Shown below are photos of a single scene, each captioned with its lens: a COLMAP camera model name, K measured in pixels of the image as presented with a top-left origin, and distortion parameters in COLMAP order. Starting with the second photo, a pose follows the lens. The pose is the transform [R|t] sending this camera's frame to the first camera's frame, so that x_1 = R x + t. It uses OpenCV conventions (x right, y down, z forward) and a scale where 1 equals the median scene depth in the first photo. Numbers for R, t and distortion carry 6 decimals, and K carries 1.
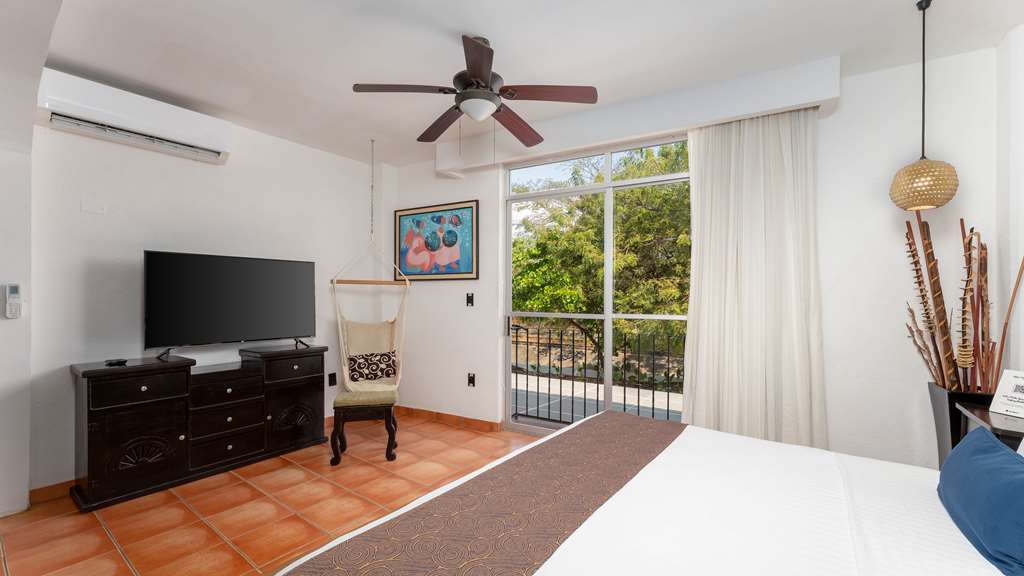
lens RADIAL K [[412.2, 0, 516.3], [0, 412.2, 295.5], [0, 0, 1]] dist [-0.000705, 0.000844]
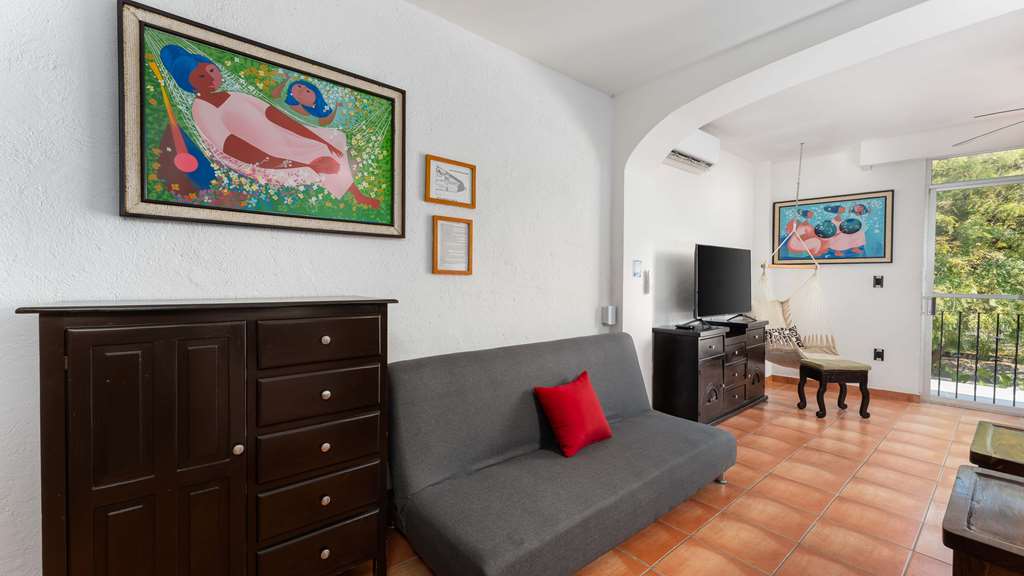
lens RADIAL K [[412.2, 0, 504.6], [0, 412.2, 287.5], [0, 0, 1]] dist [-0.000705, 0.000844]
pose [[0.968961, 0.006097, -0.247137, -0.790104], [-0.000645, 0.999755, 0.022135, 0.001734], [0.247211, -0.021289, 0.968728, -0.301855]]
